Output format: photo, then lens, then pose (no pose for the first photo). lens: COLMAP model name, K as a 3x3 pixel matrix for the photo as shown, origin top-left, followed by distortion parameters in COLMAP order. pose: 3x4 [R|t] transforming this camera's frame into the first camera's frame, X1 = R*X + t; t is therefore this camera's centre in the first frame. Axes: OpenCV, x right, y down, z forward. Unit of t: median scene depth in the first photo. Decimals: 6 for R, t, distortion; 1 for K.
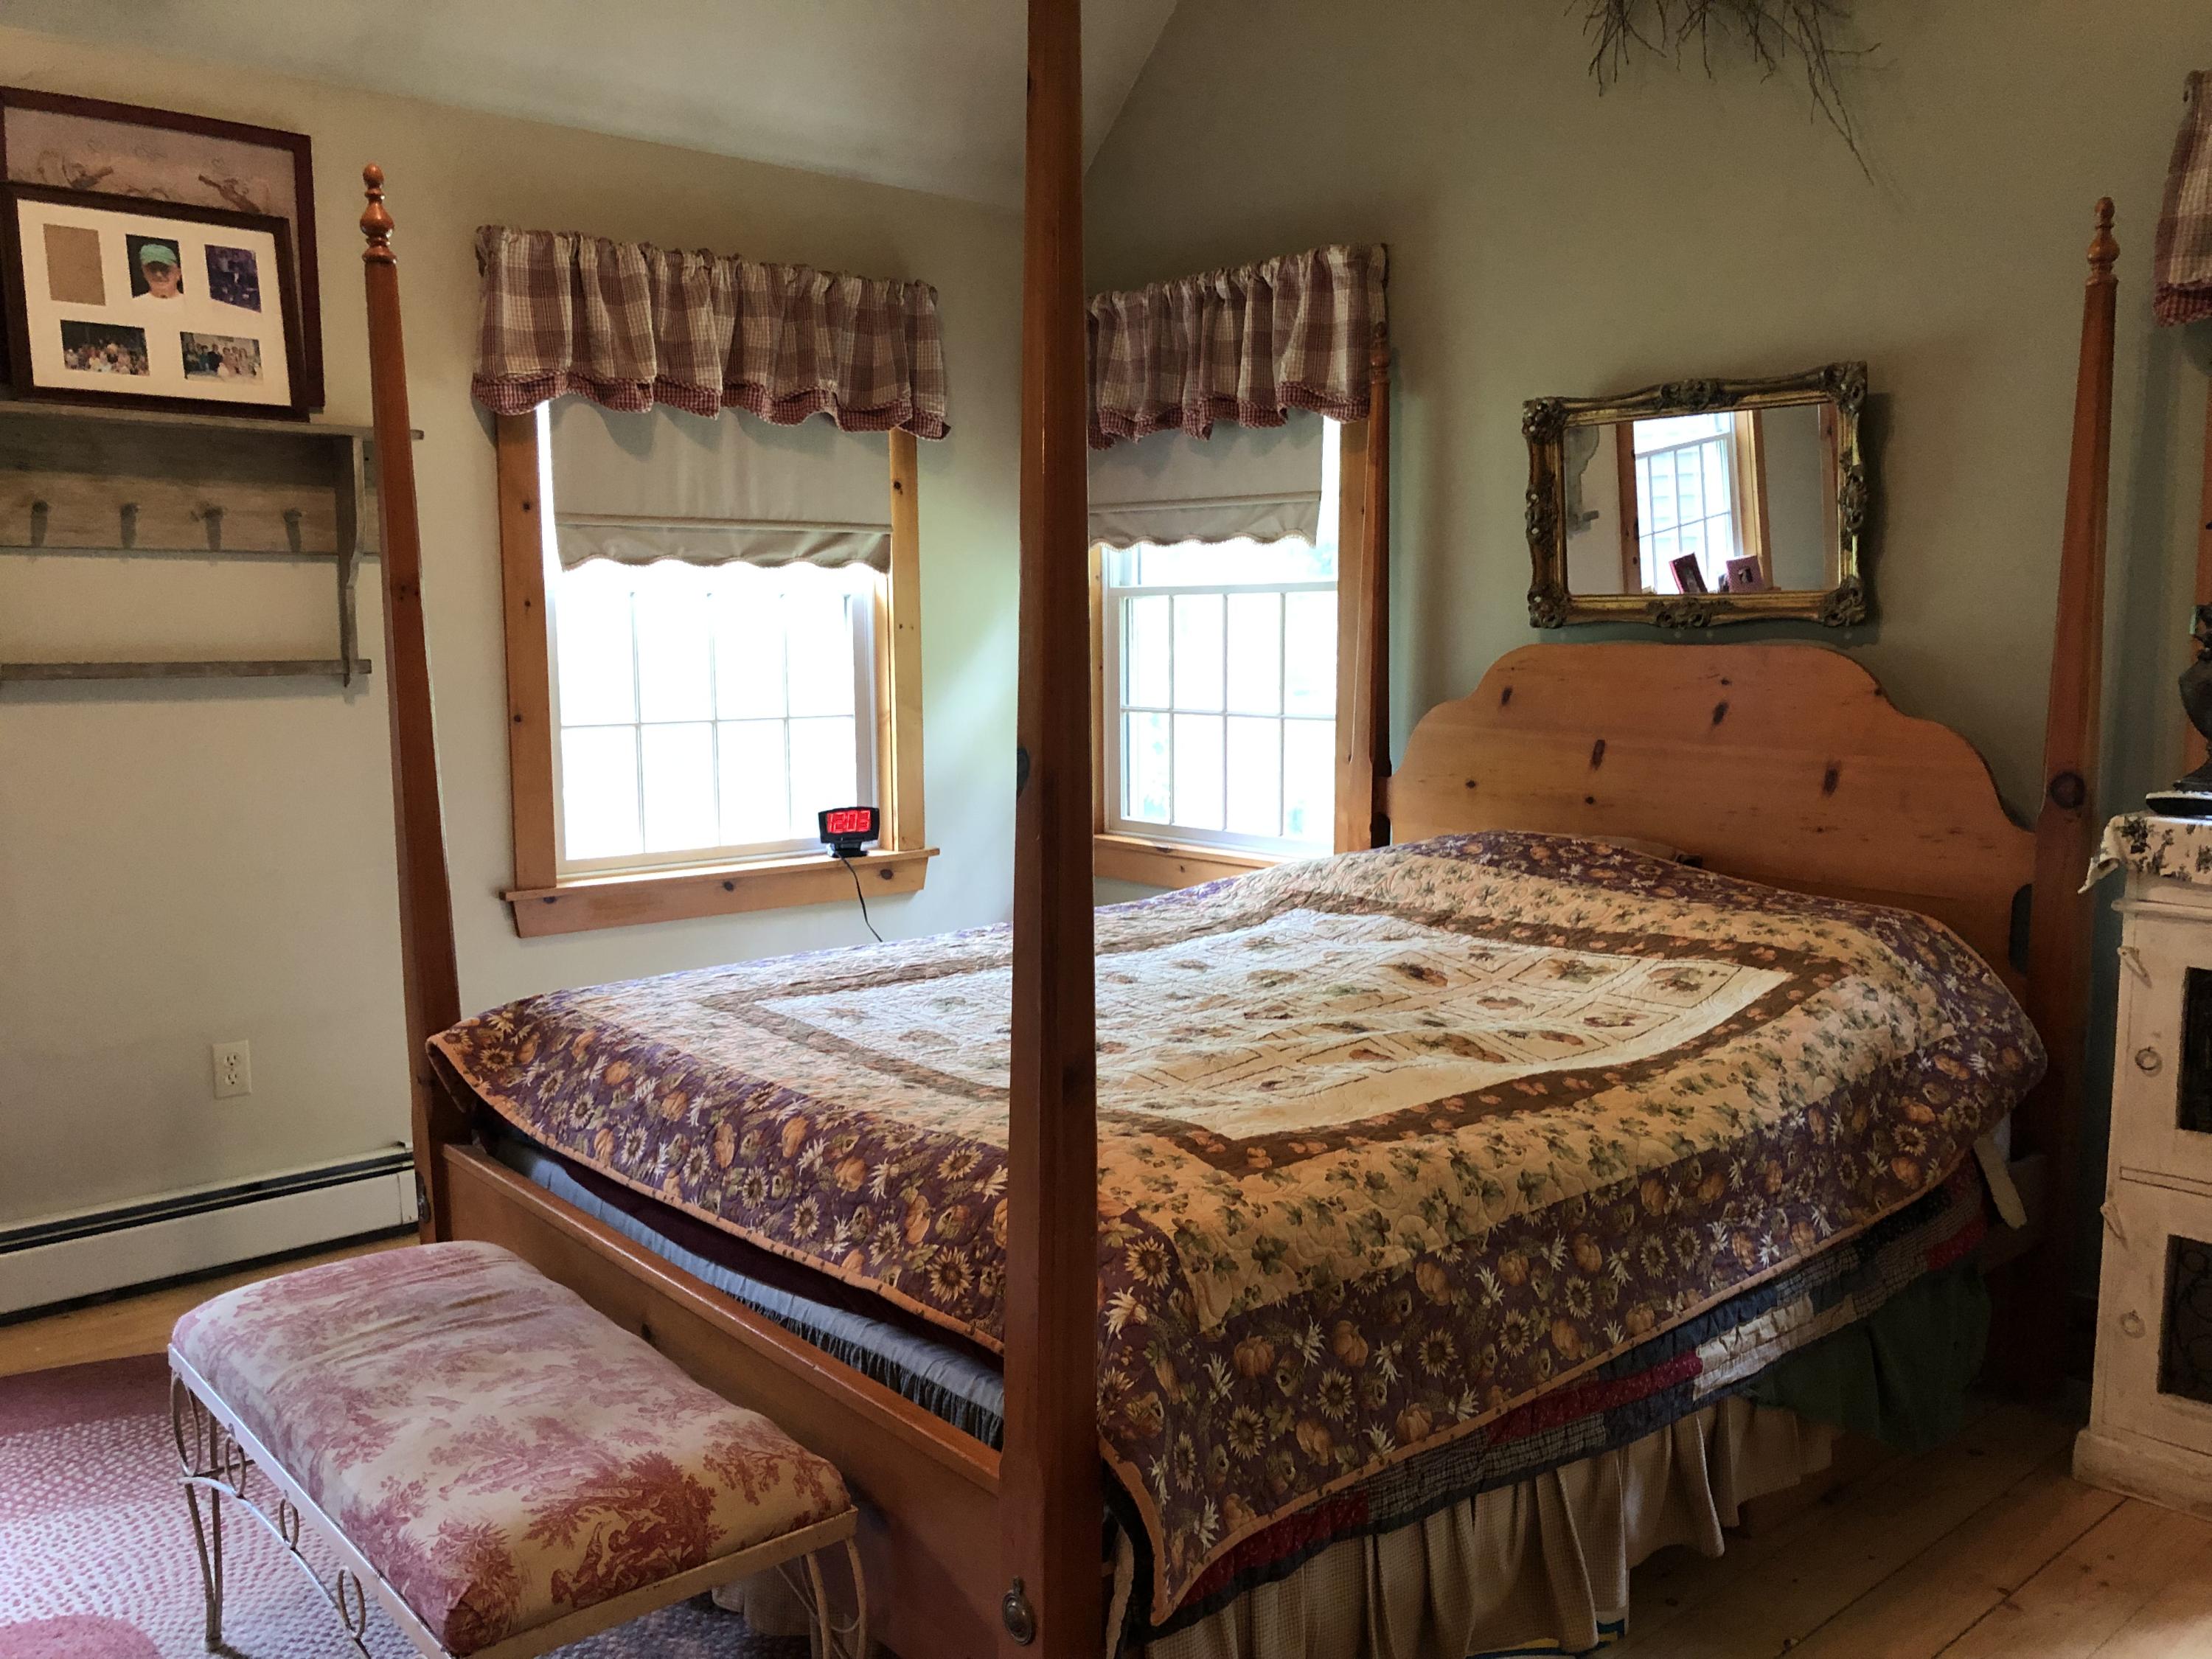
lens RADIAL K [[1810.7, 0, 1109.5], [0, 1810.7, 839.5], [0, 0, 1]] dist [0.026557, -0.027305]
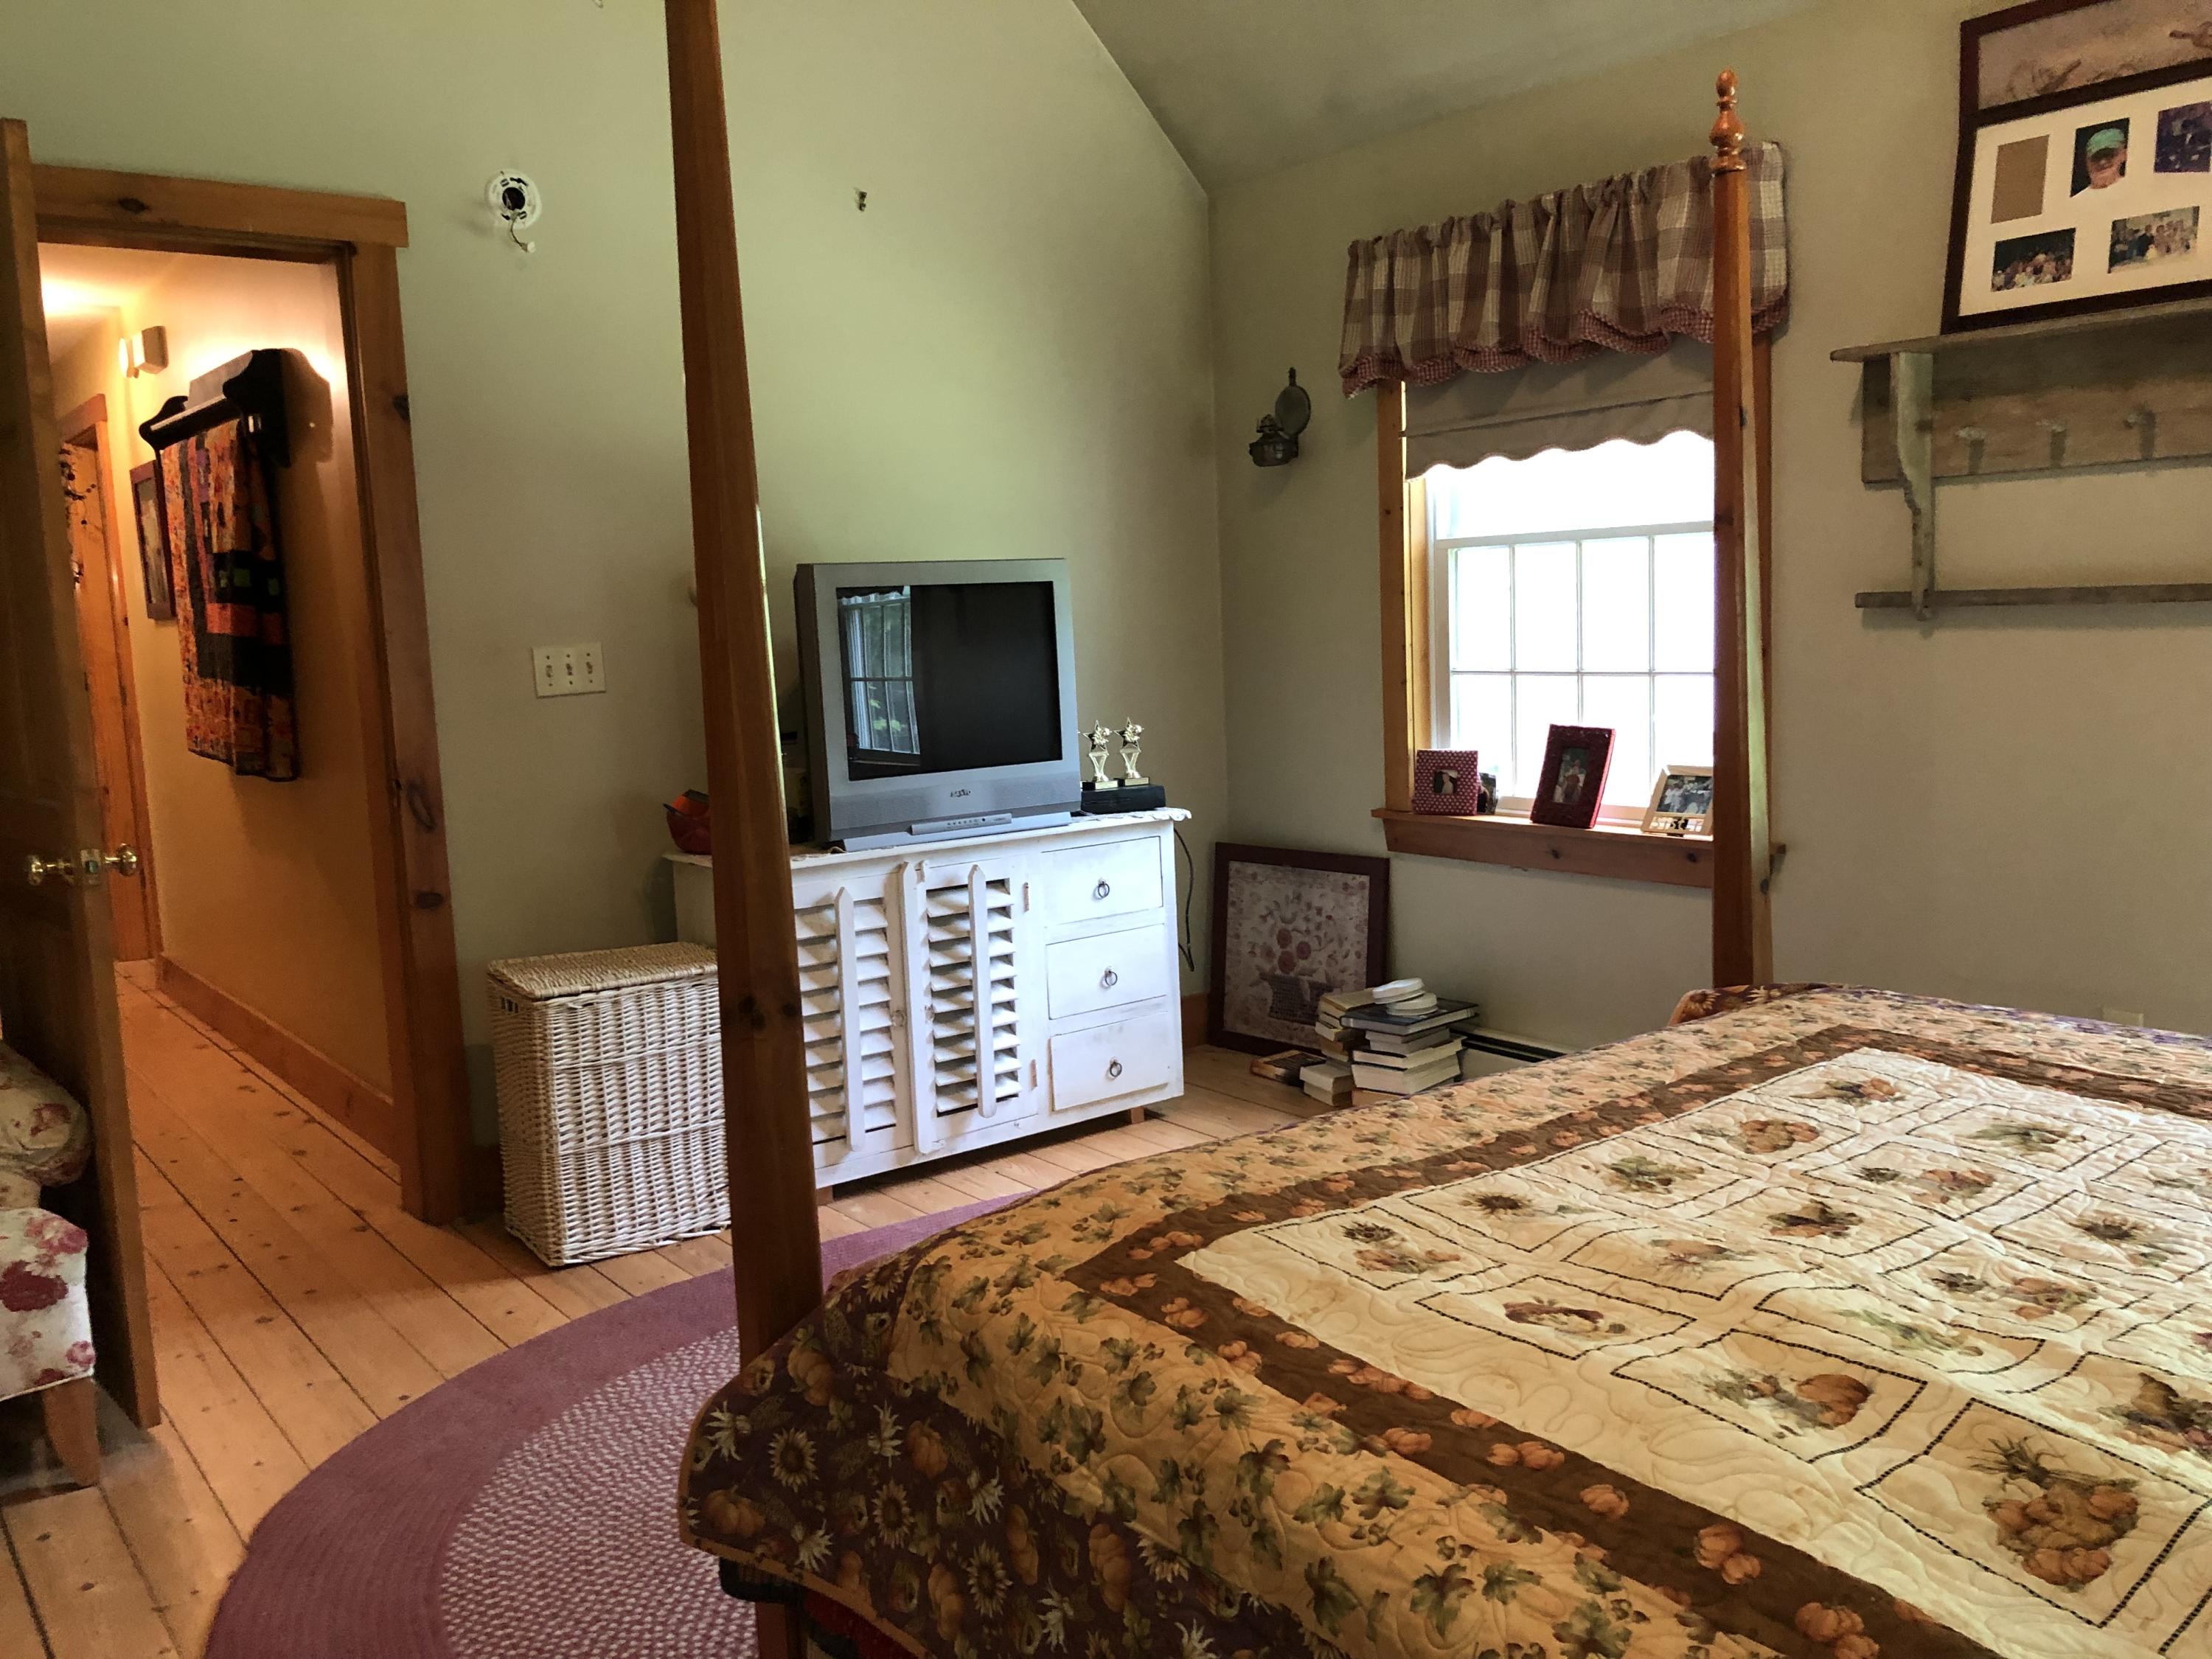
lens RADIAL K [[1810.7, 0, 1108.1], [0, 1810.7, 820.5], [0, 0, 1]] dist [0.026557, -0.027305]
pose [[-0.068002, 0.126532, -0.989629, 0.468512], [-0.080175, 0.988024, 0.131836, -0.065341], [0.994458, 0.088309, -0.057043, 0.594824]]
